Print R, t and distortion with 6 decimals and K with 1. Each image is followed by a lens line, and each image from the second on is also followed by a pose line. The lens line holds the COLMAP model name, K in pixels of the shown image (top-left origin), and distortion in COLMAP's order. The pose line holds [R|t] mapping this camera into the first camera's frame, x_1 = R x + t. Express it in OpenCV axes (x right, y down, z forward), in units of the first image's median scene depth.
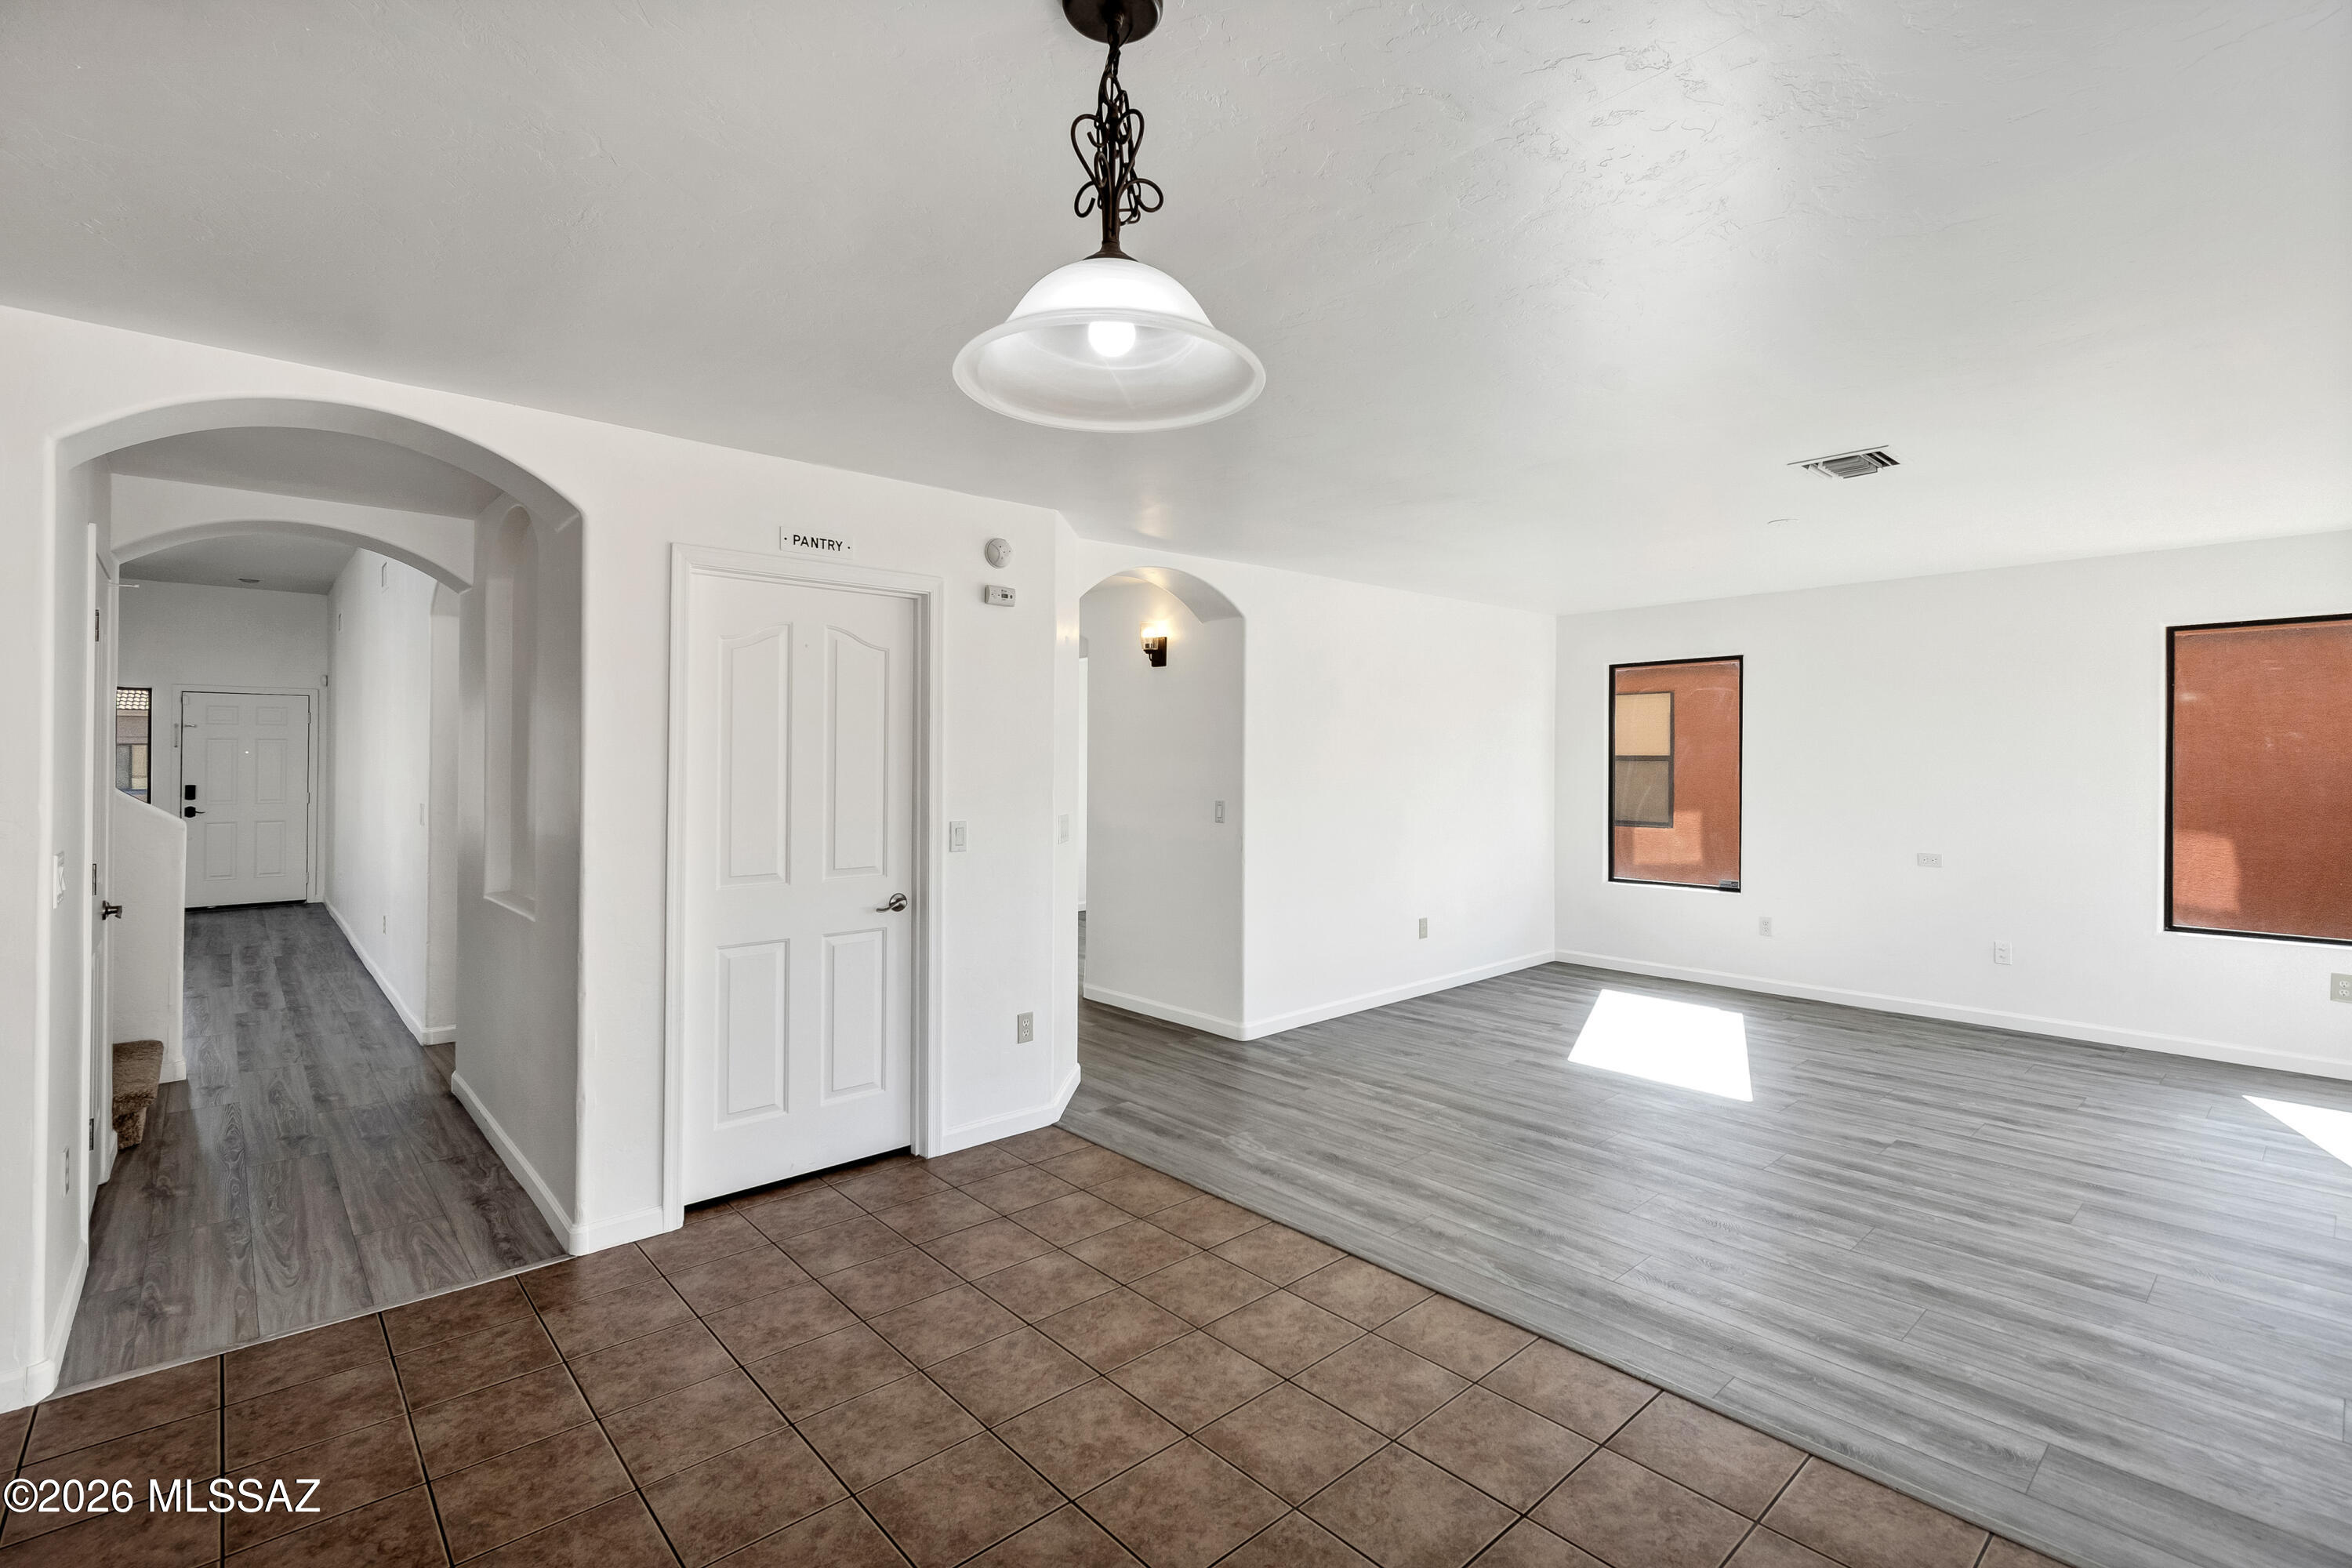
lens RADIAL K [[1075.6, 0, 1198.7], [0, 1075.6, 760.6], [0, 0, 1]] dist [0.003447, -0.000806]
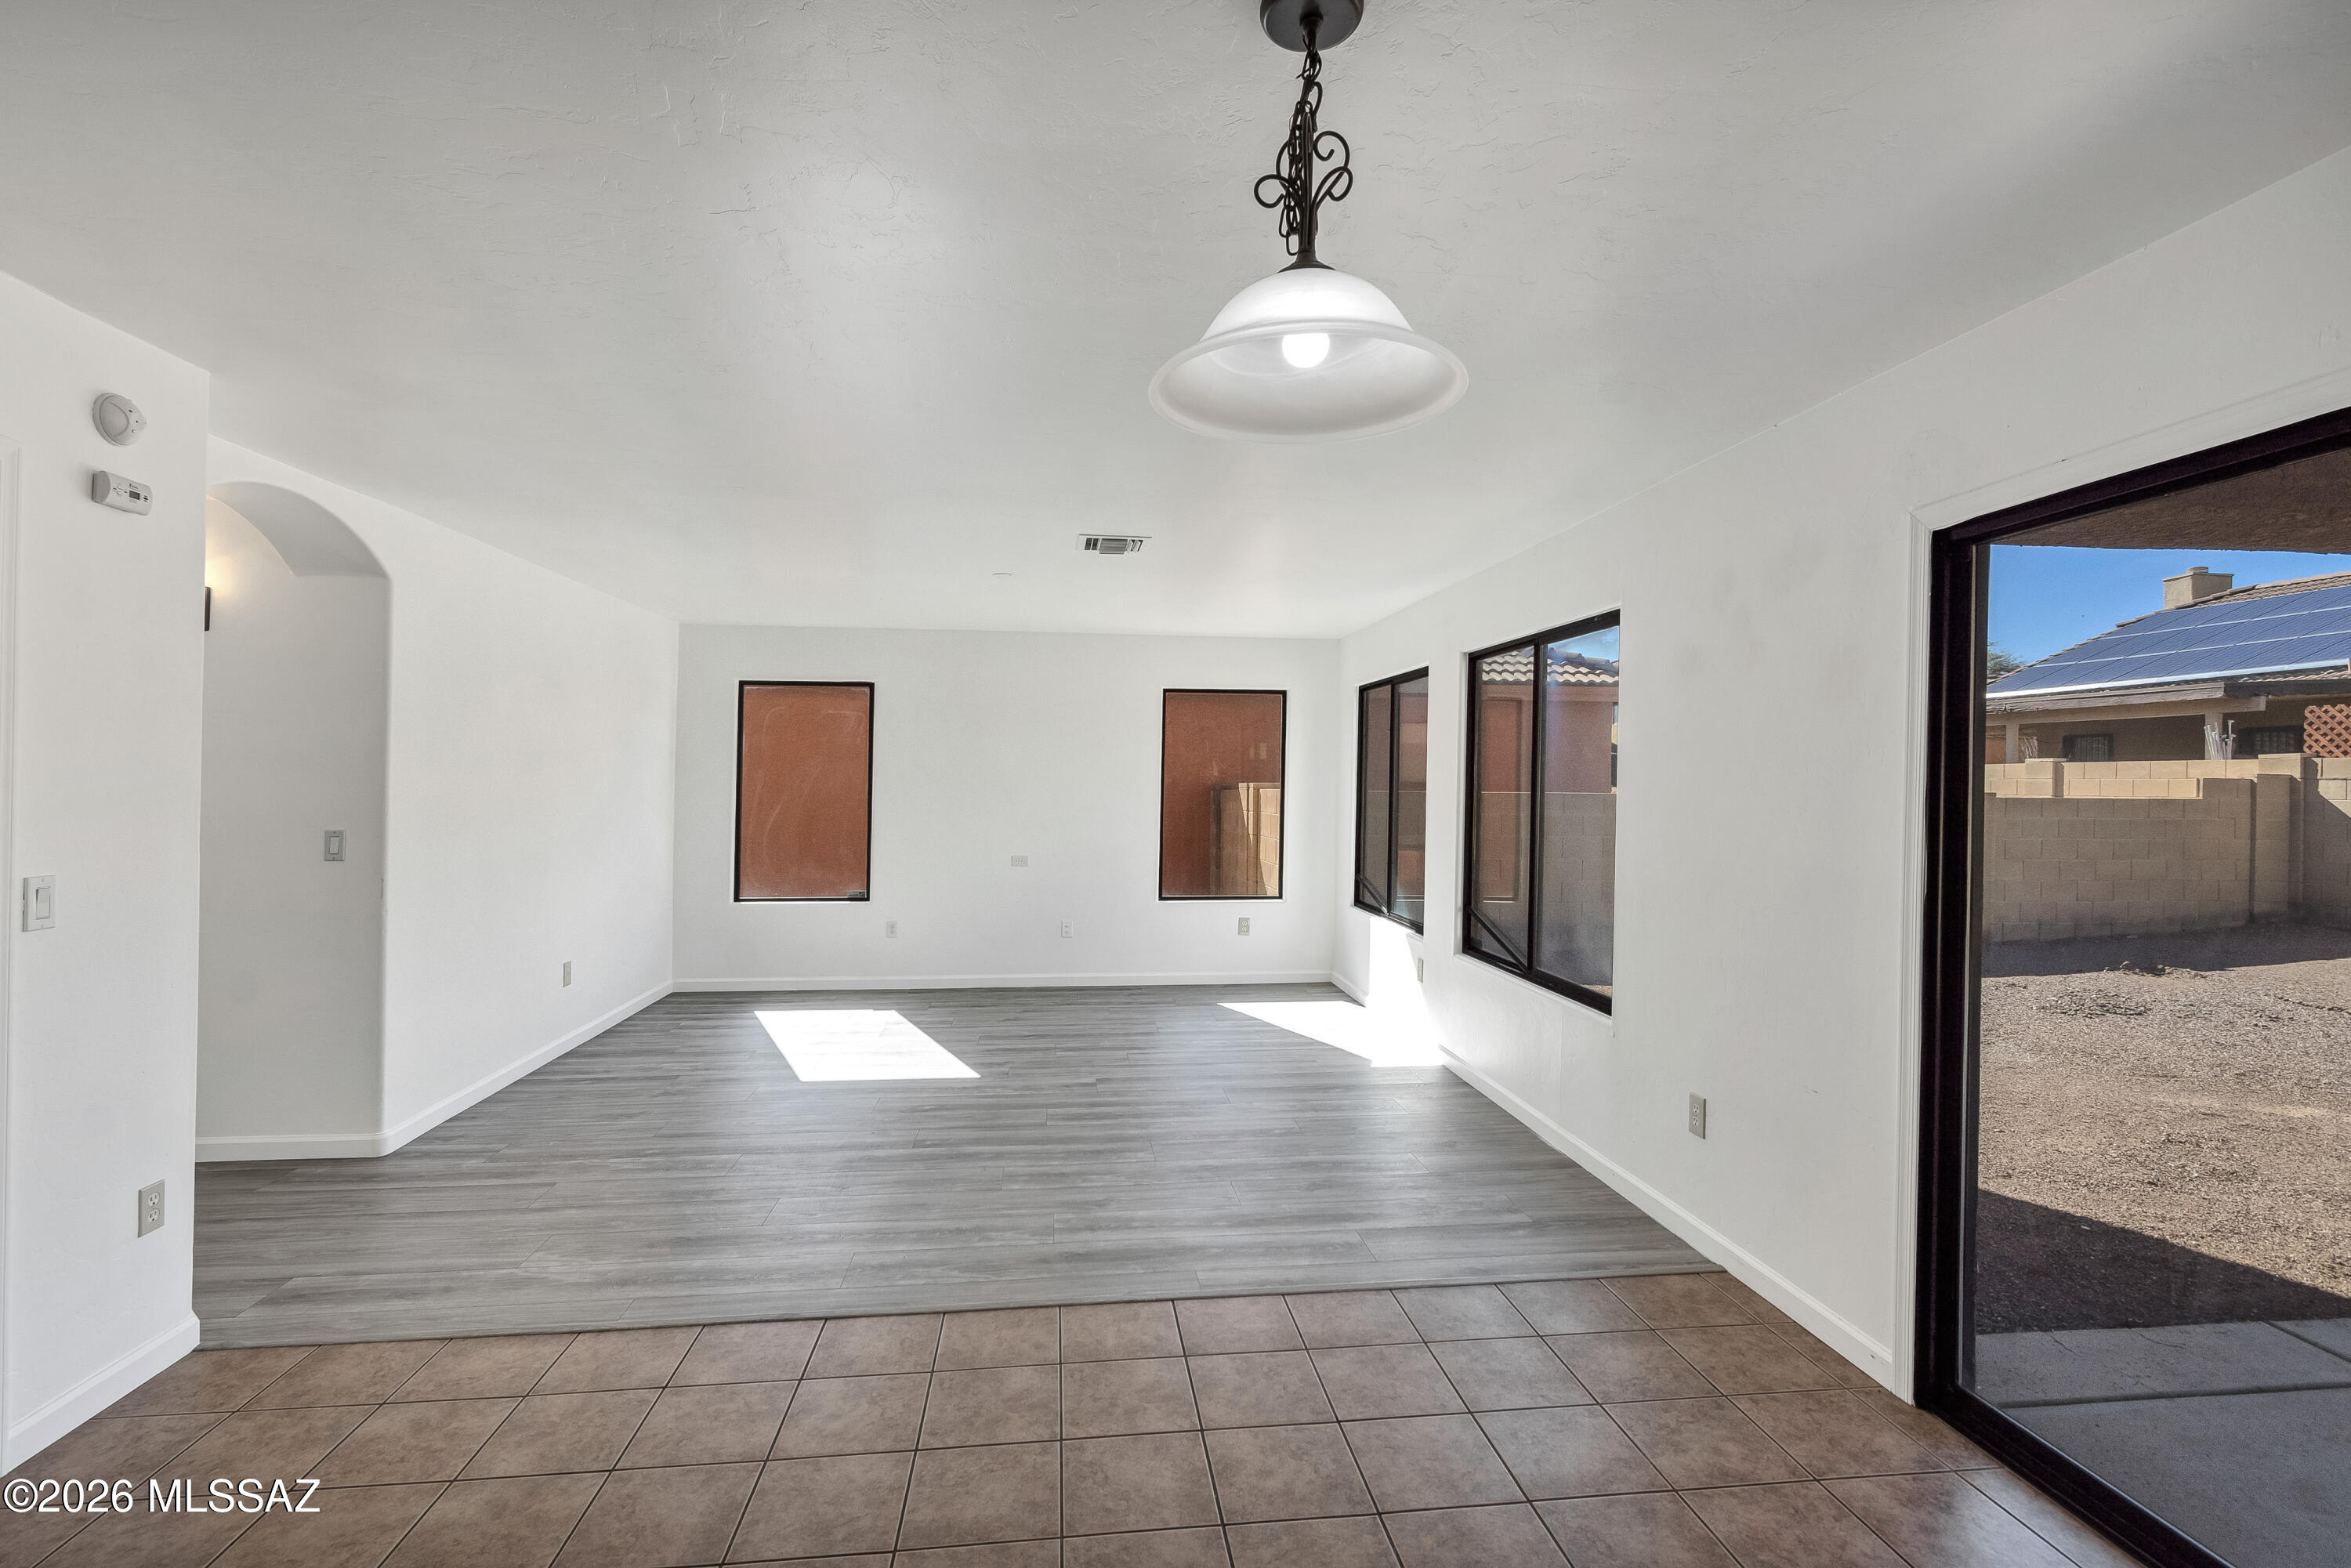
lens RADIAL K [[1079.2, 0, 1189.4], [0, 1079.2, 783.3], [0, 0, 1]] dist [0.002091, -0.000746]
pose [[0.581856, 0.005002, 0.813277, -0.333112], [-0.007604, 0.999971, -0.000710, 0.003492], [-0.813257, -0.005771, 0.581877, 0.173609]]
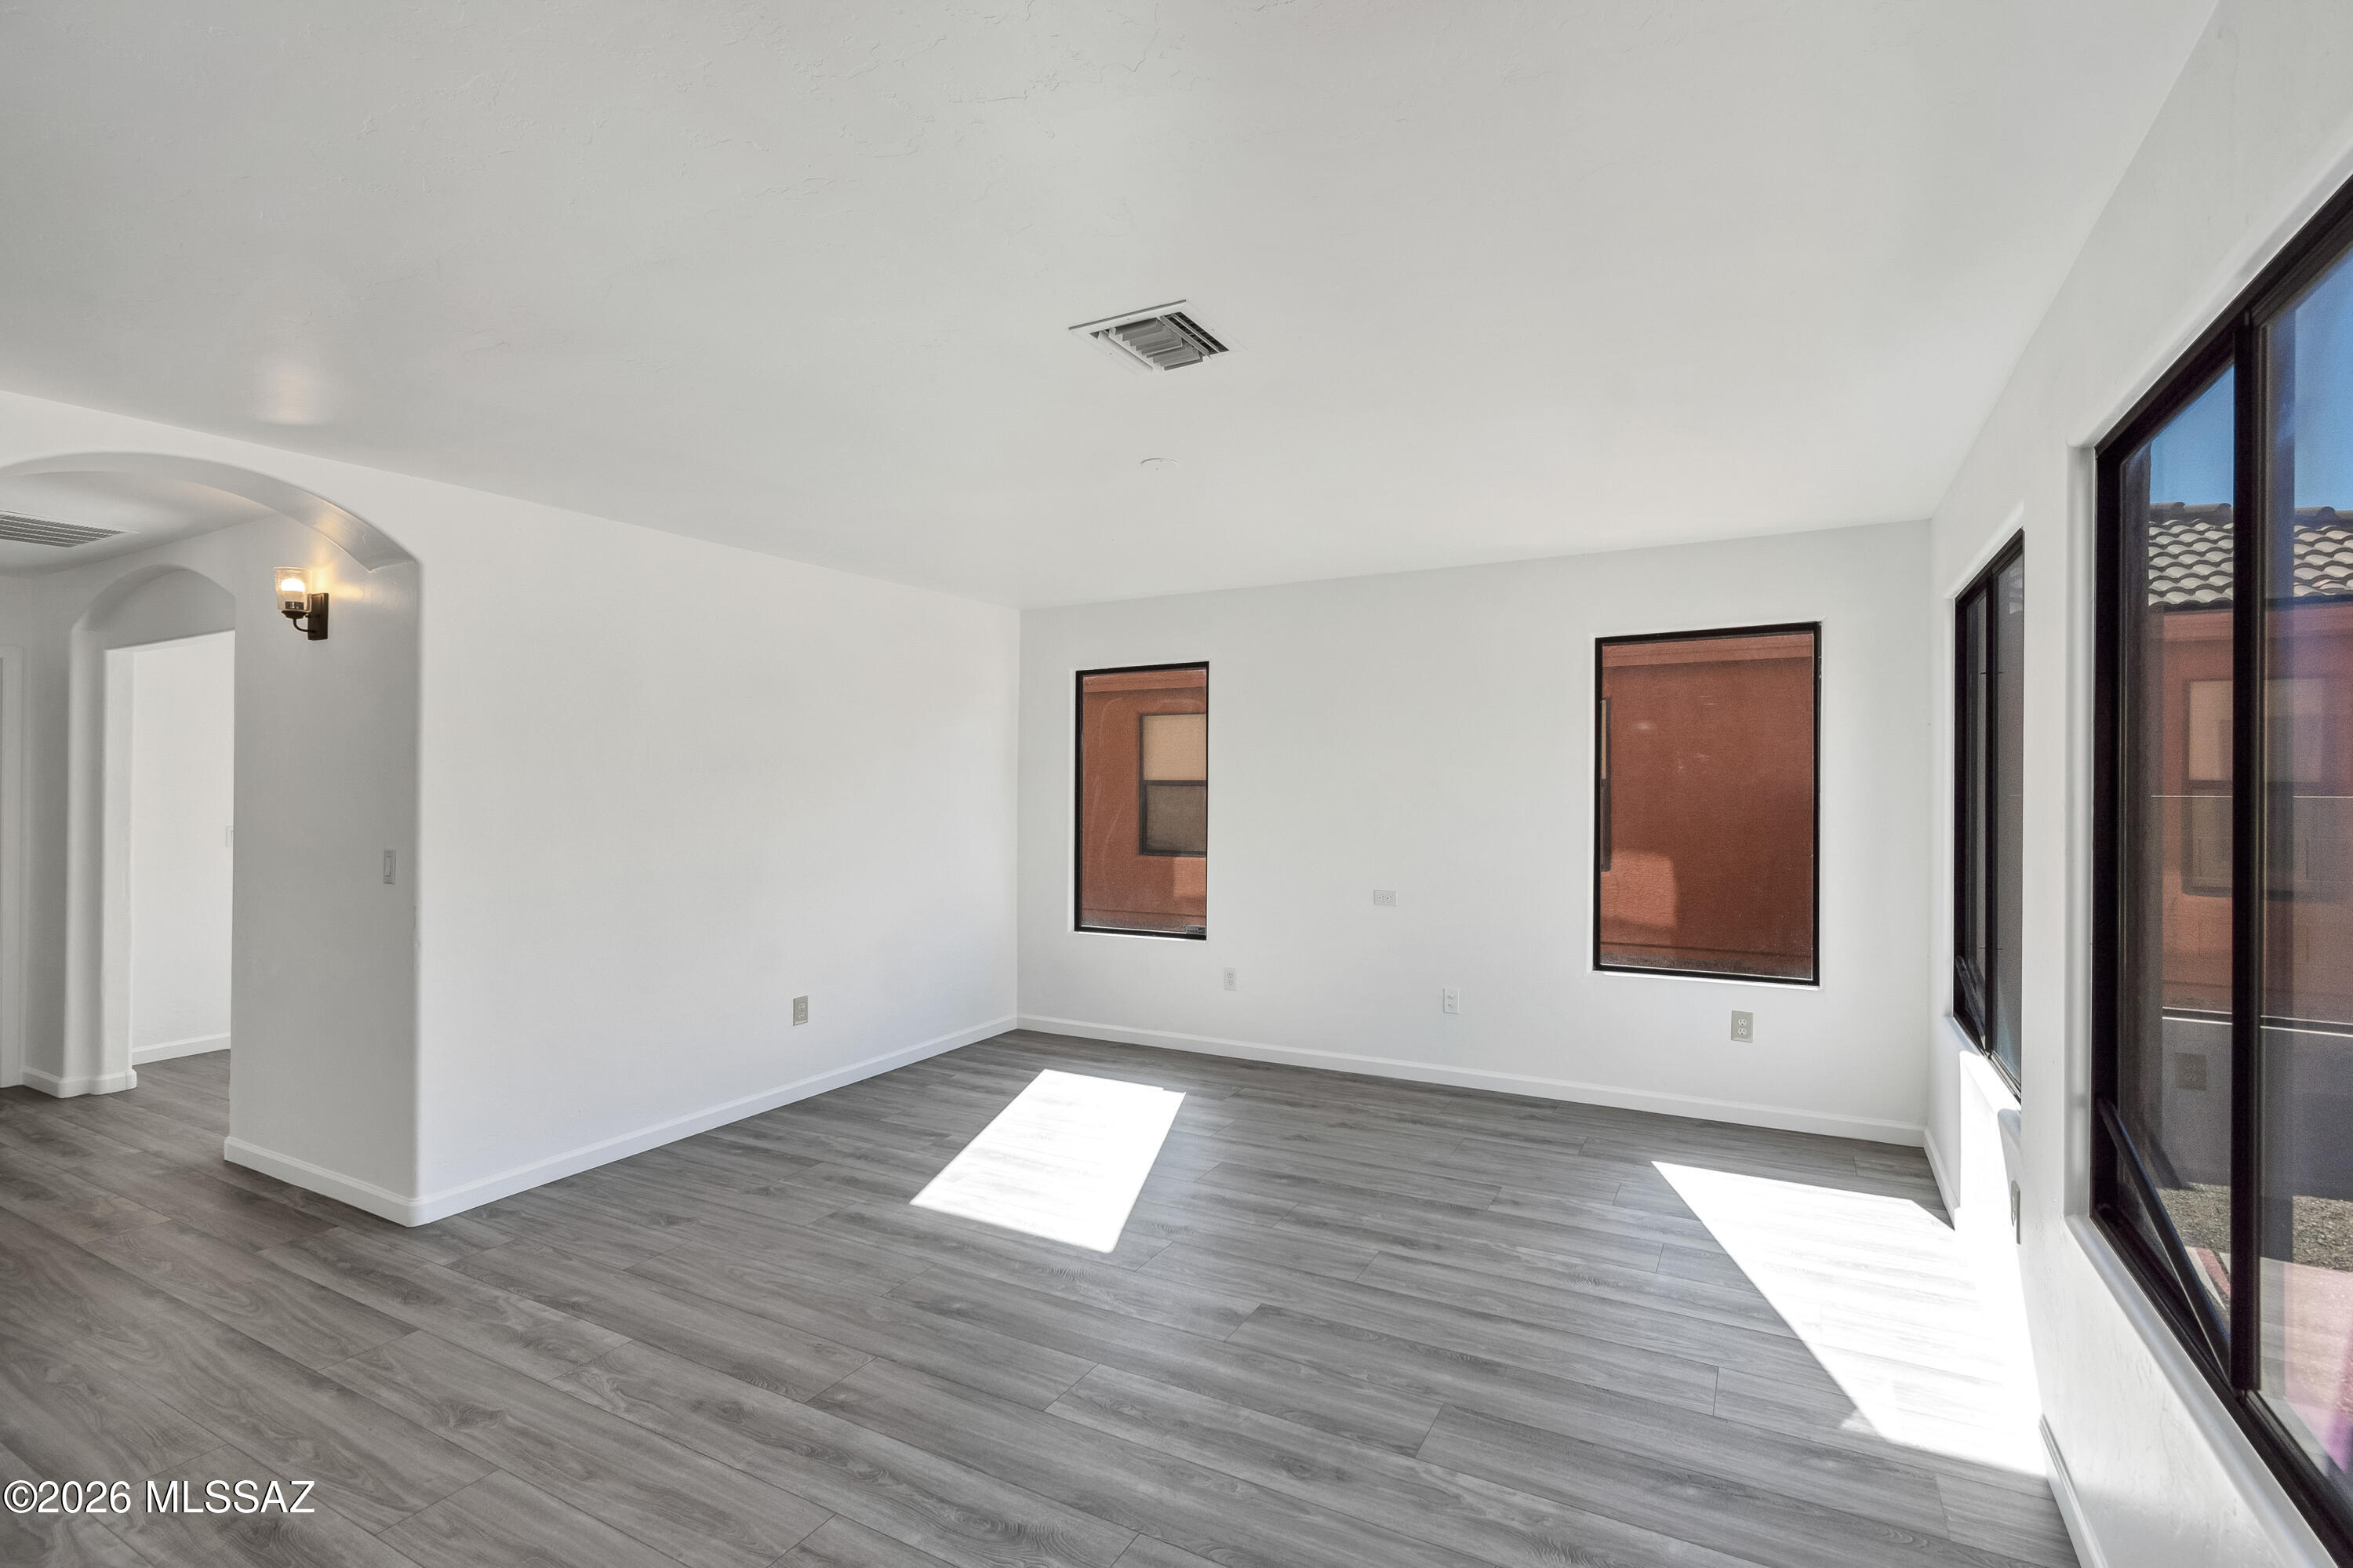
lens RADIAL K [[1073.4, 0, 1217.0], [0, 1073.4, 780.3], [0, 0, 1]] dist [0.001000, -0.000120]
pose [[0.941928, -0.001840, 0.335809, 0.383075], [0.003622, 0.999982, -0.004679, -0.000502], [-0.335794, 0.005624, 0.941919, 0.327889]]
